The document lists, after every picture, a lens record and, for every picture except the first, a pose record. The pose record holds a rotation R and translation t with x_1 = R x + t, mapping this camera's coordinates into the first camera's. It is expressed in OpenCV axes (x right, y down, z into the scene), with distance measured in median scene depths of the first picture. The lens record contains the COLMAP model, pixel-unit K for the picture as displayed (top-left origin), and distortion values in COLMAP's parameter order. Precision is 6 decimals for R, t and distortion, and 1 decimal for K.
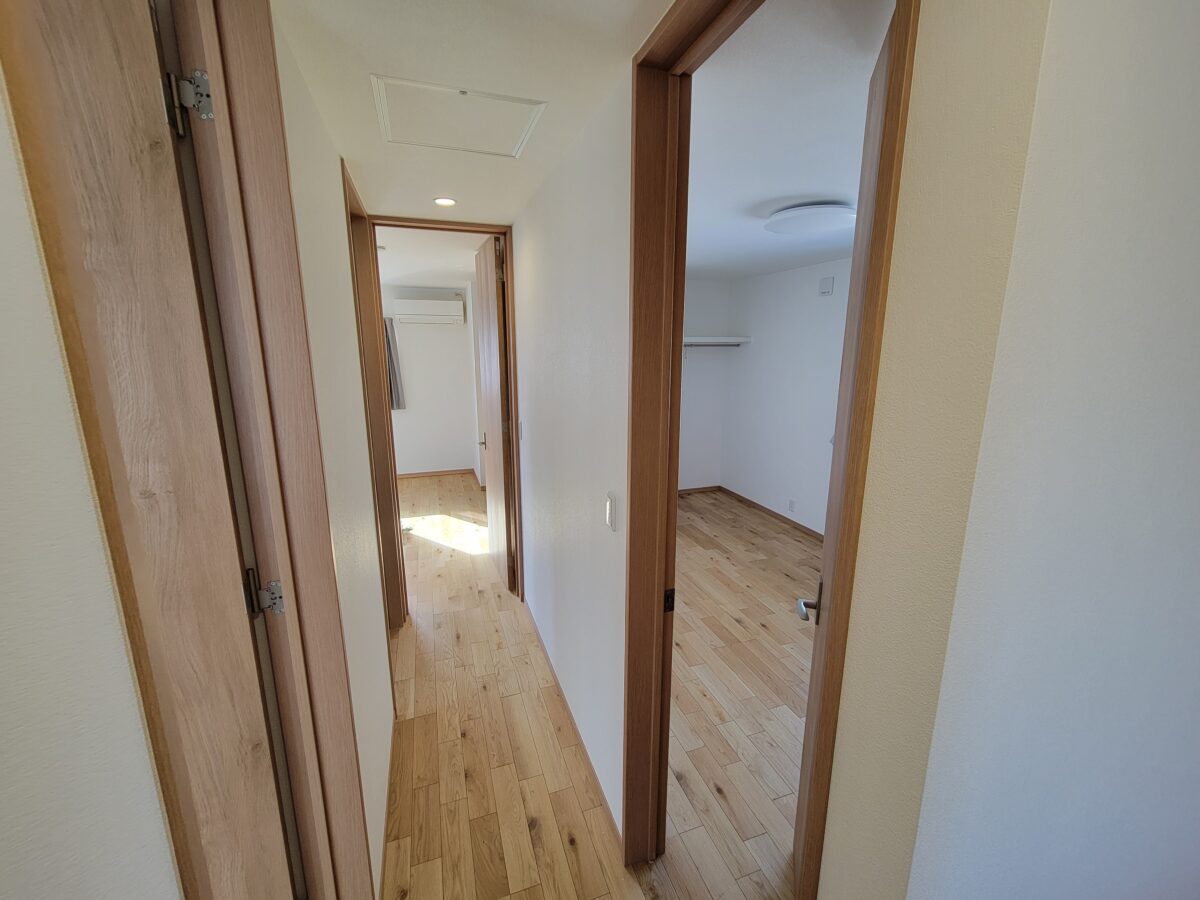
lens RADIAL K [[488.6, 0, 596.0], [0, 488.6, 447.7], [0, 0, 1]] dist [-0.000107, -0.000362]
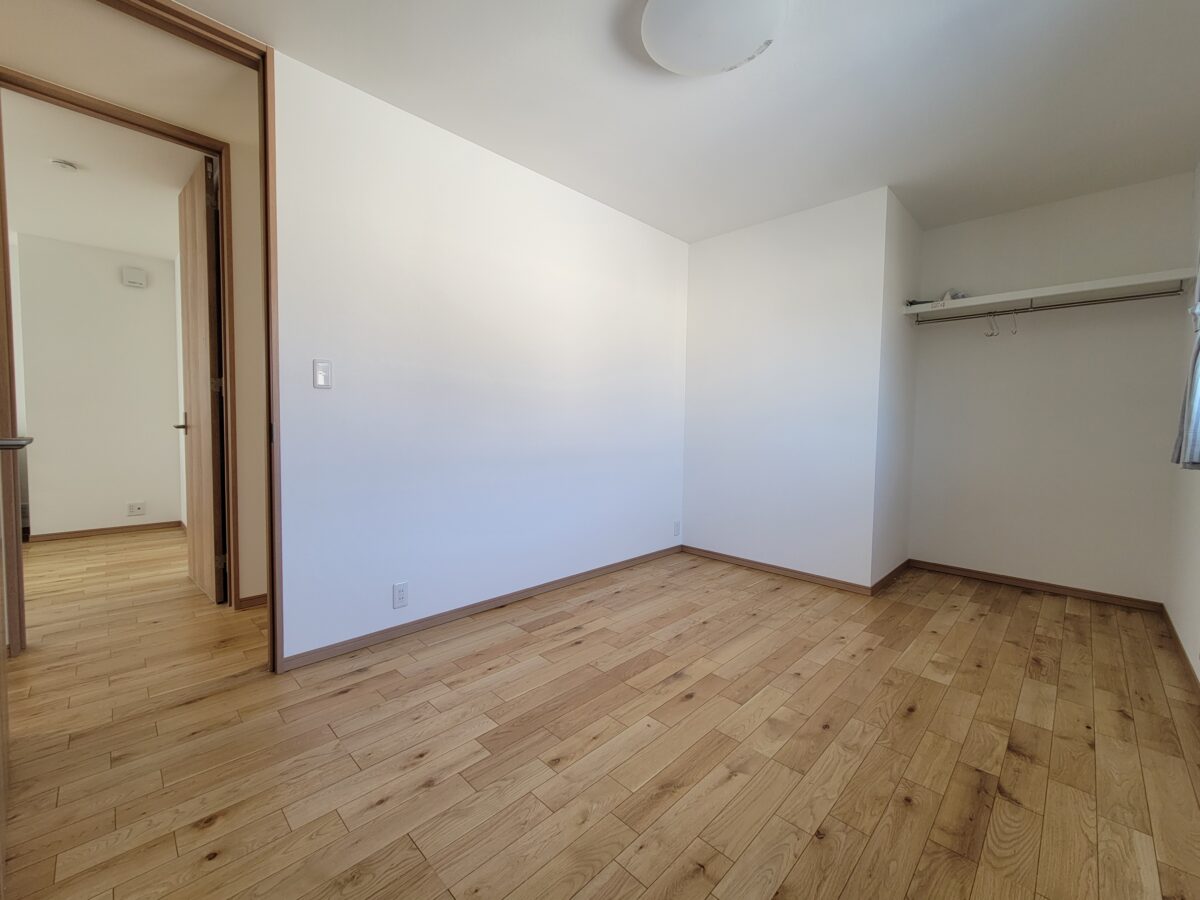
lens RADIAL K [[488.6, 0, 592.5], [0, 488.6, 447.5], [0, 0, 1]] dist [-0.000107, -0.000362]
pose [[0.439711, 0.055476, -0.896424, 0.661839], [-0.200394, 0.978989, -0.037711, 0.092687], [0.875498, 0.196220, 0.441589, 0.470471]]
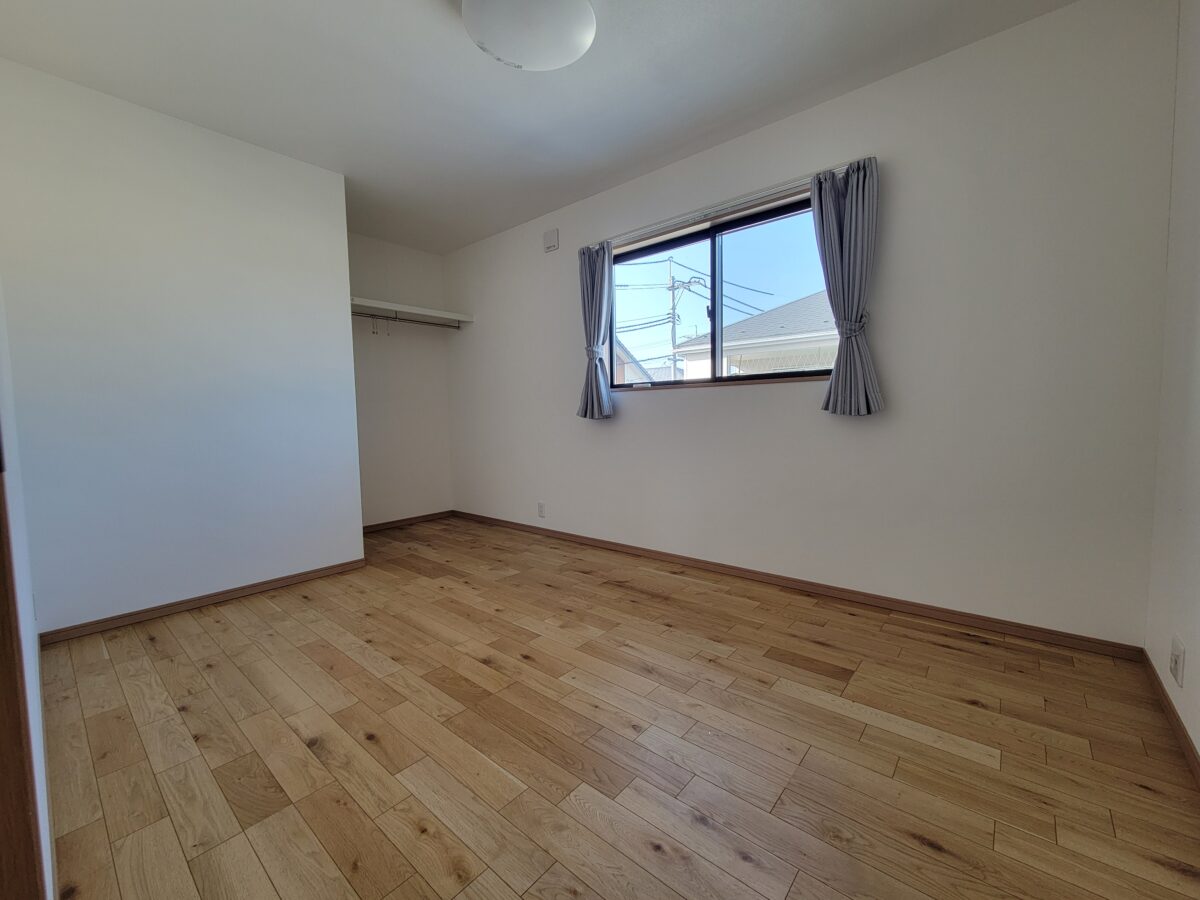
lens RADIAL K [[488.6, 0, 601.5], [0, 488.6, 449.4], [0, 0, 1]] dist [-0.000107, -0.000362]
pose [[0.858079, -0.051623, 0.510917, 0.098922], [0.122045, 0.986928, -0.105254, 0.147253], [-0.498804, 0.152671, 0.853162, 0.311522]]
